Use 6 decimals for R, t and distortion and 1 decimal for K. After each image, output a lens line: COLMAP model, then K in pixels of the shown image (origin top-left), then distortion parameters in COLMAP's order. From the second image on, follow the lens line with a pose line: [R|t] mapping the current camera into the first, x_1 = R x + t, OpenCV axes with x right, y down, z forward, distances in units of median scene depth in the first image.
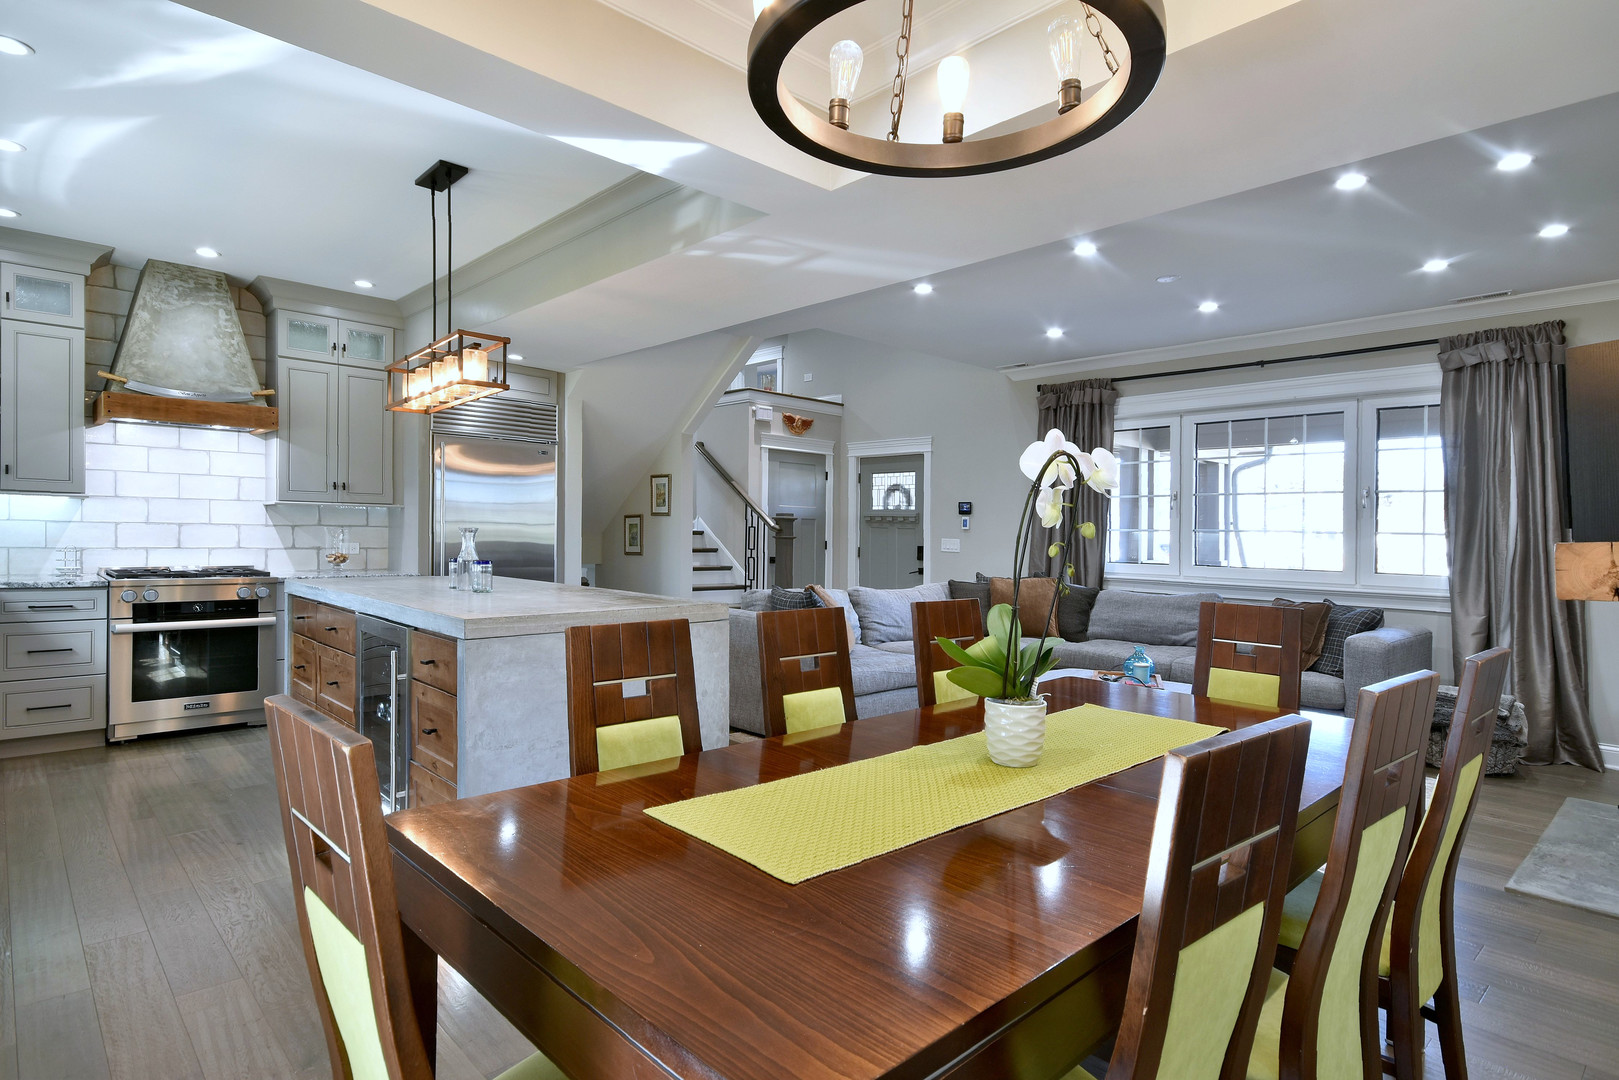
lens RADIAL K [[871.7, 0, 809.5], [0, 871.7, 540.0], [0, 0, 1]] dist [-0.000203, -0.000044]
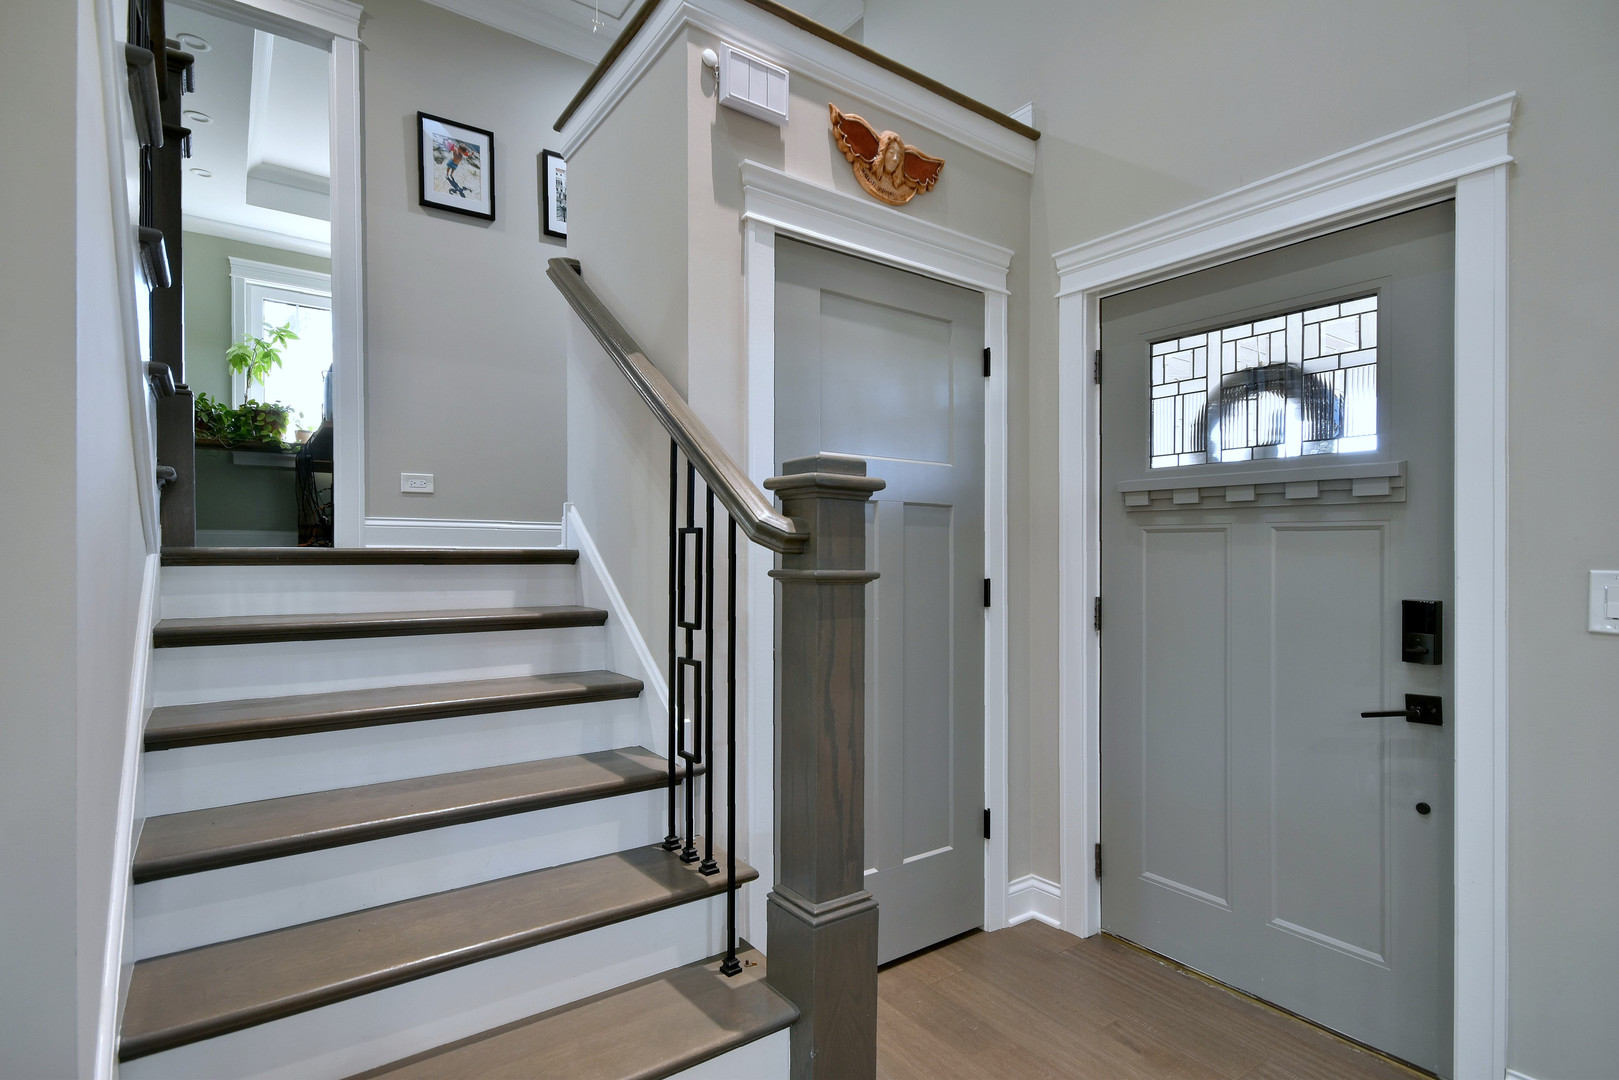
lens RADIAL K [[801.6, 0, 811.2], [0, 801.6, 557.0], [0, 0, 1]] dist [0.016855, -0.000115]
pose [[0.992685, -0.011301, -0.120207, -0.008360], [0.010735, 0.999928, -0.005352, -0.005856], [0.120259, 0.004023, 0.992734, 0.756672]]
